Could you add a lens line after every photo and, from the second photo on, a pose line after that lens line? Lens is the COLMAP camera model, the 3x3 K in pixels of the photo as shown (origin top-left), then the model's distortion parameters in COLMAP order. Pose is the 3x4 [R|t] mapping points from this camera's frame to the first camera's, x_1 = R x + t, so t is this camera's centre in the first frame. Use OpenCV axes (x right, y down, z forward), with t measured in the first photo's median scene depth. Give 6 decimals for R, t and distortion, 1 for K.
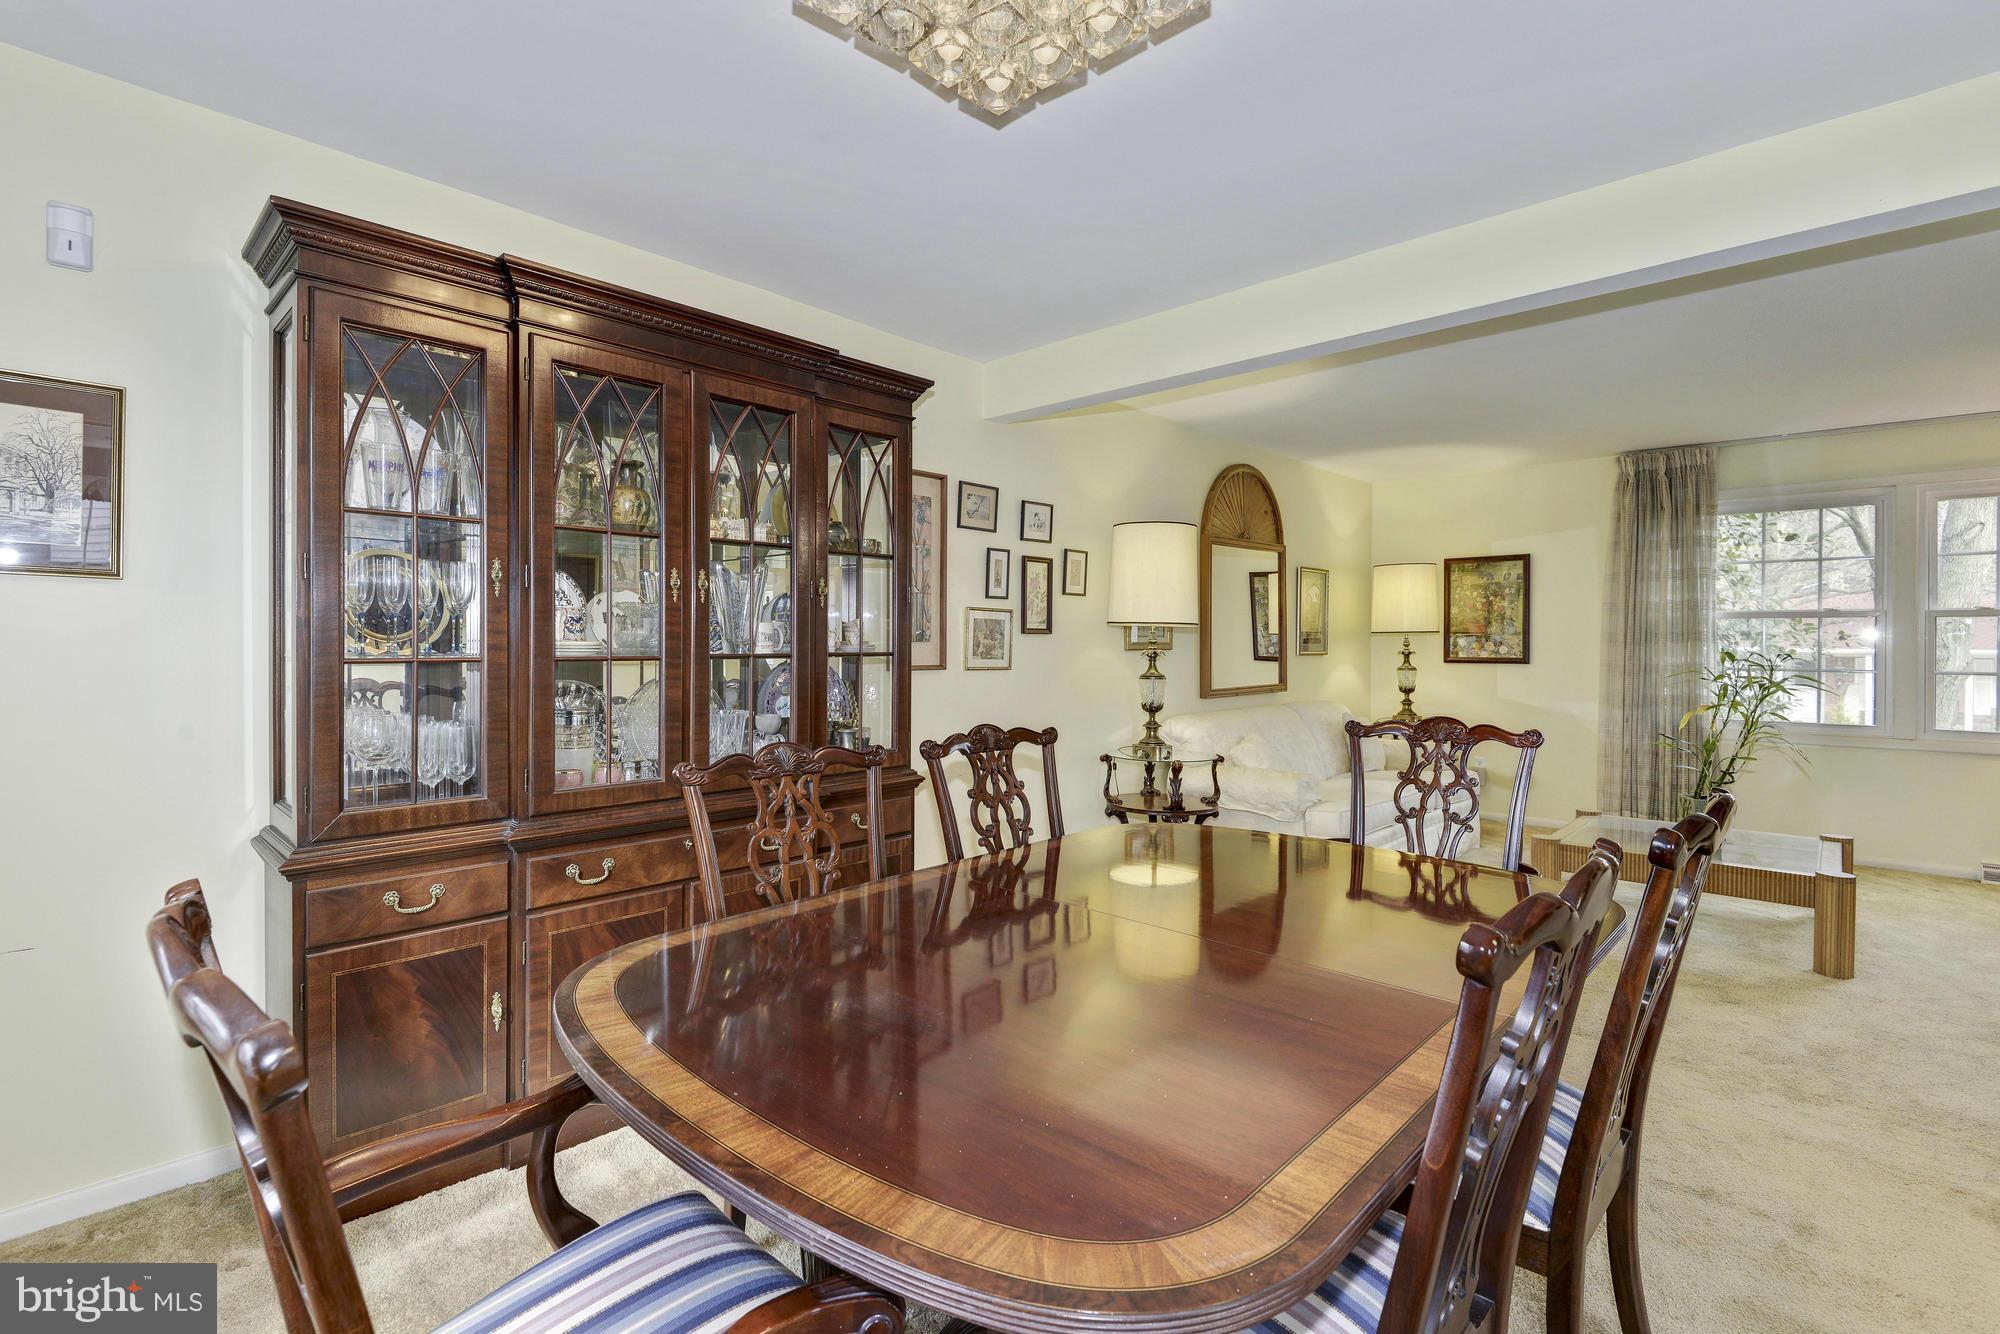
lens RADIAL K [[927.3, 0, 1009.9], [0, 927.3, 654.4], [0, 0, 1]] dist [-0.016477, -0.003265]
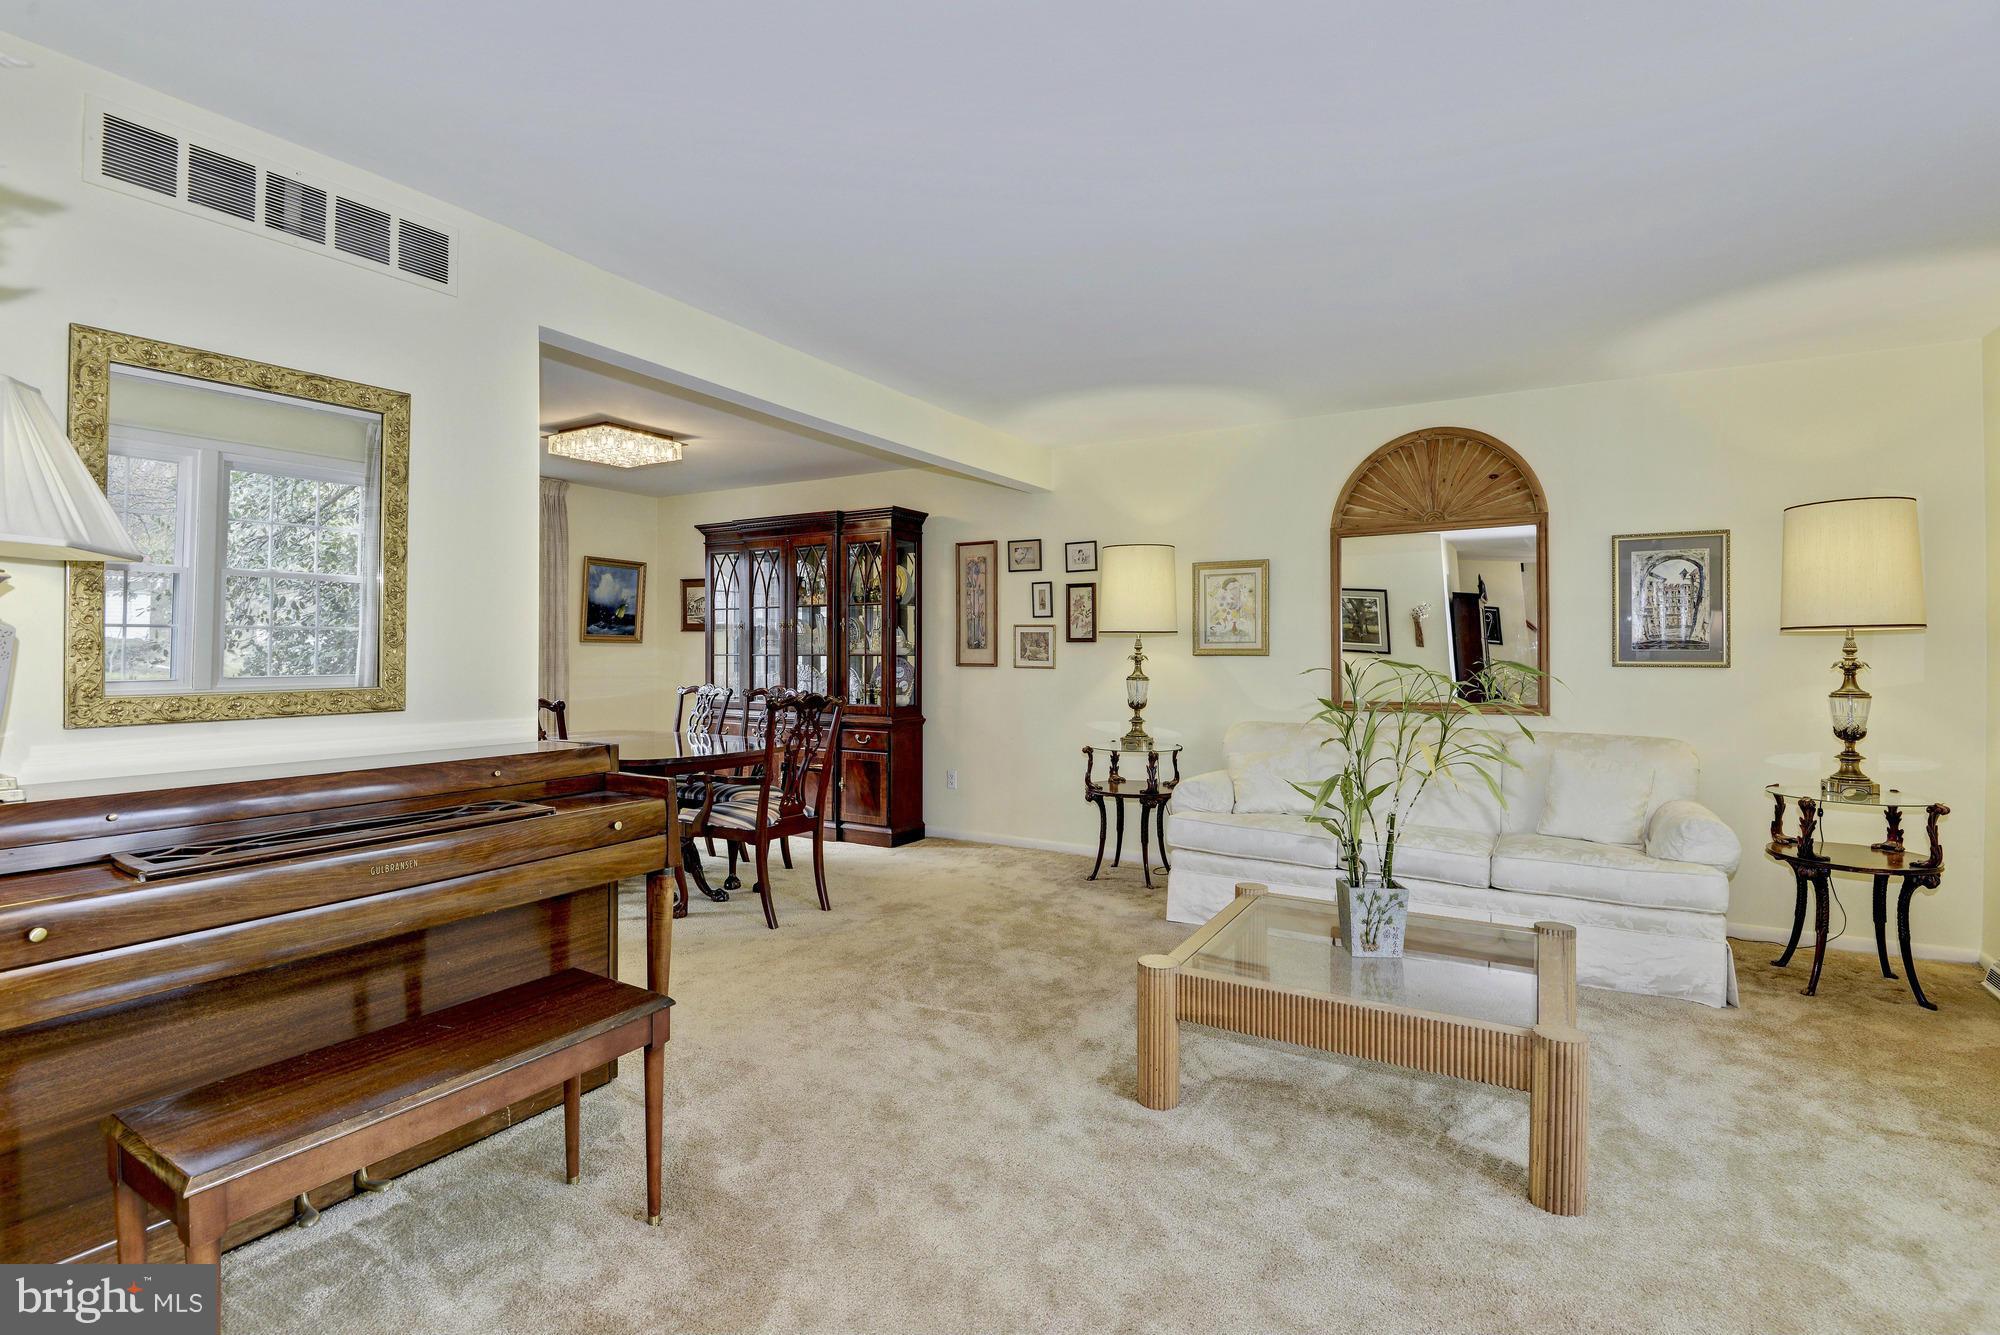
lens RADIAL K [[927.3, 0, 1007.1], [0, 927.3, 654.4], [0, 0, 1]] dist [-0.016477, -0.003265]
pose [[0.209695, -0.003952, -0.977759, 1.301926], [-0.017470, 0.999817, -0.007788, 0.007029], [0.977611, 0.018715, 0.209587, 0.633903]]
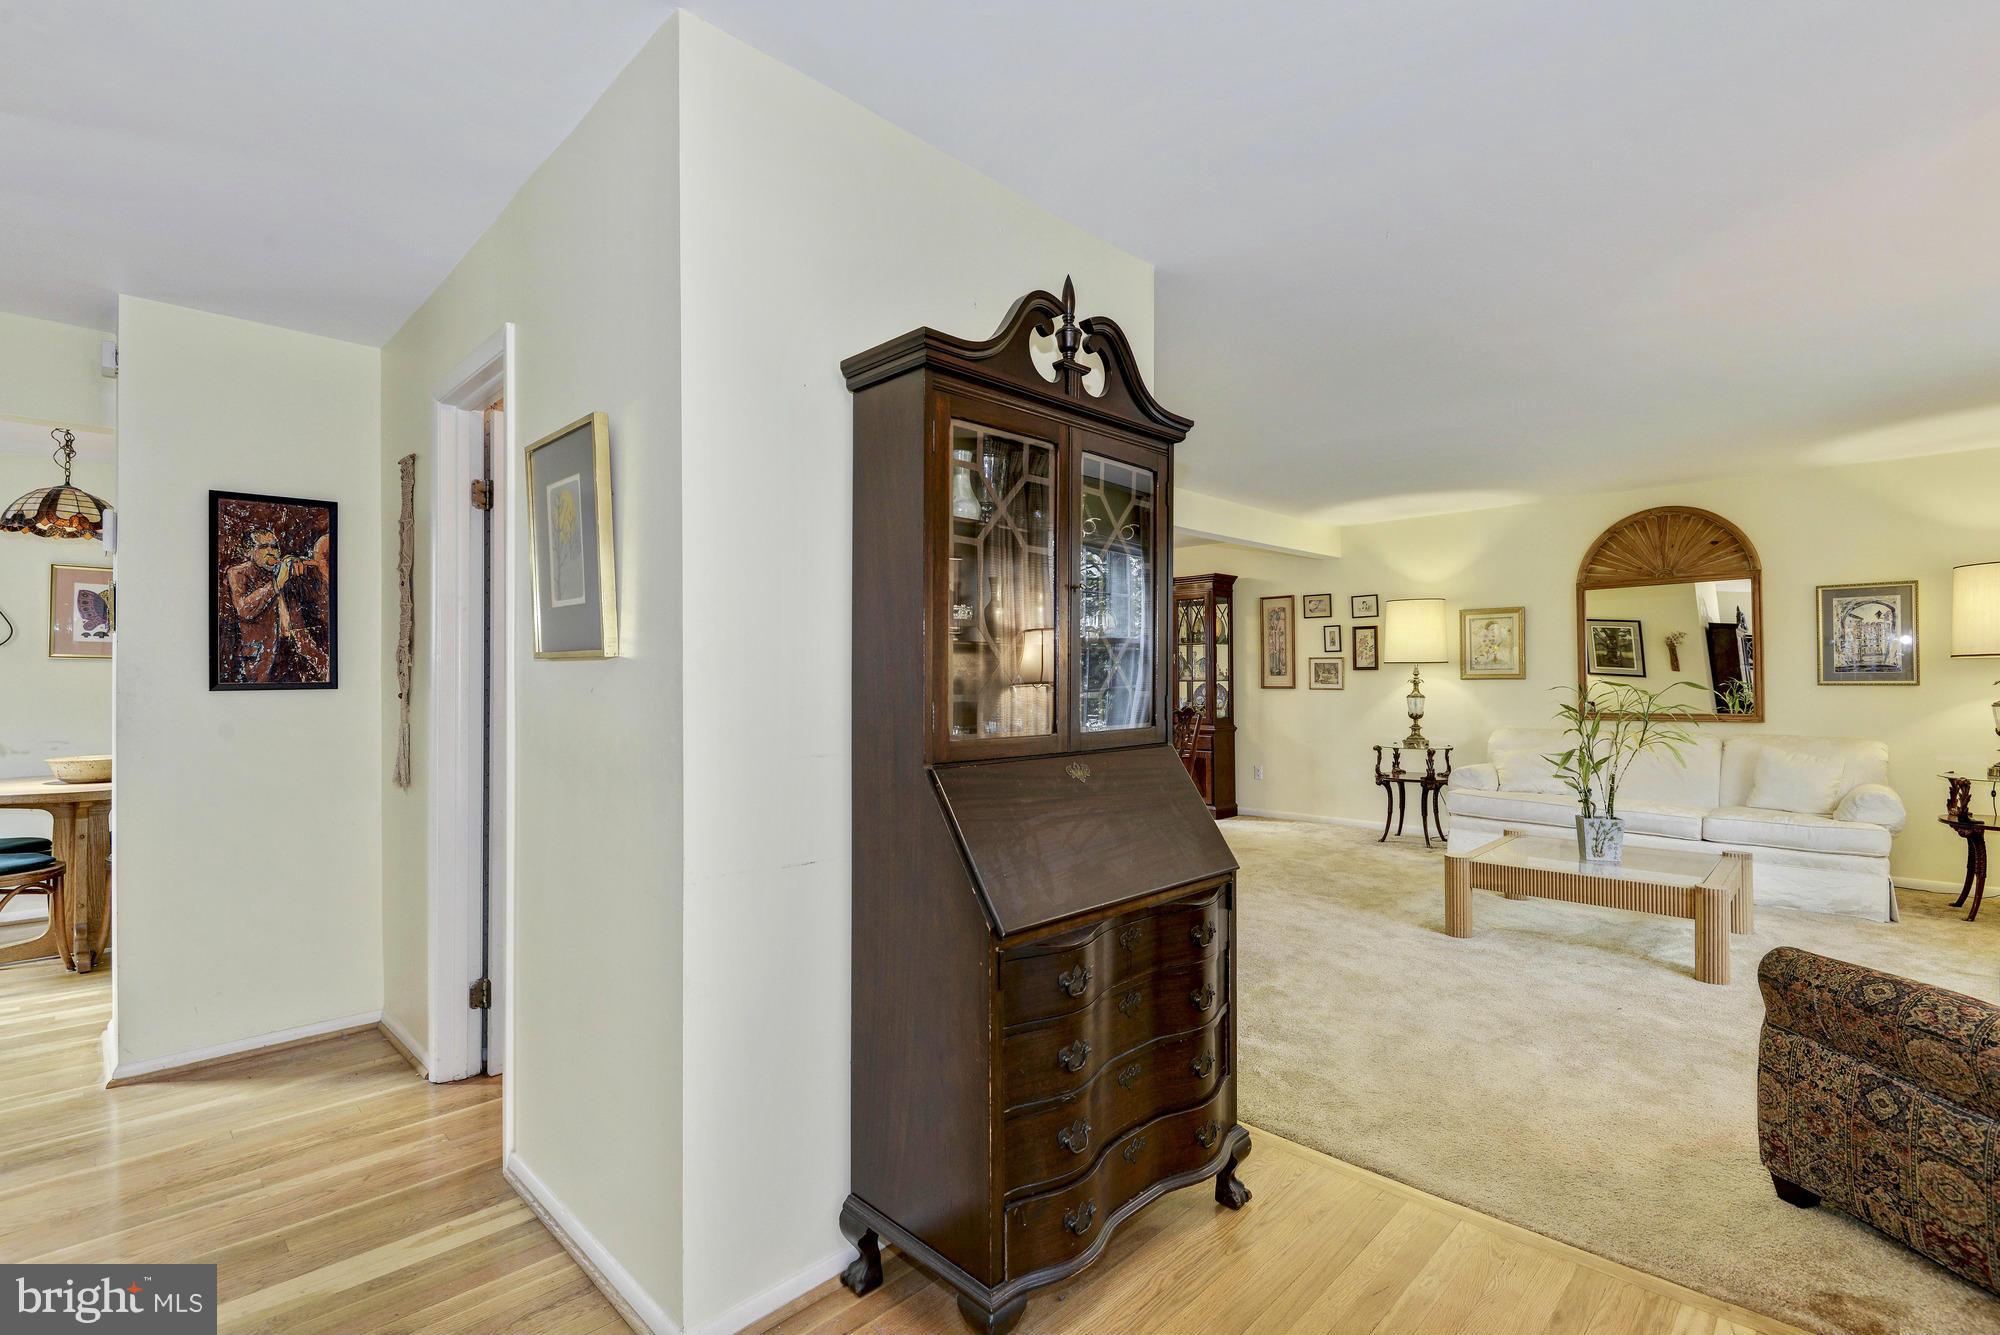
lens RADIAL K [[927.3, 0, 925.1], [0, 927.3, 671.9], [0, 0, 1]] dist [-0.016477, -0.003265]
pose [[-0.086354, -0.013655, -0.996171, 1.862372], [-0.012131, 0.999846, -0.012654, 0.013659], [0.996191, 0.010992, -0.086506, 0.327944]]
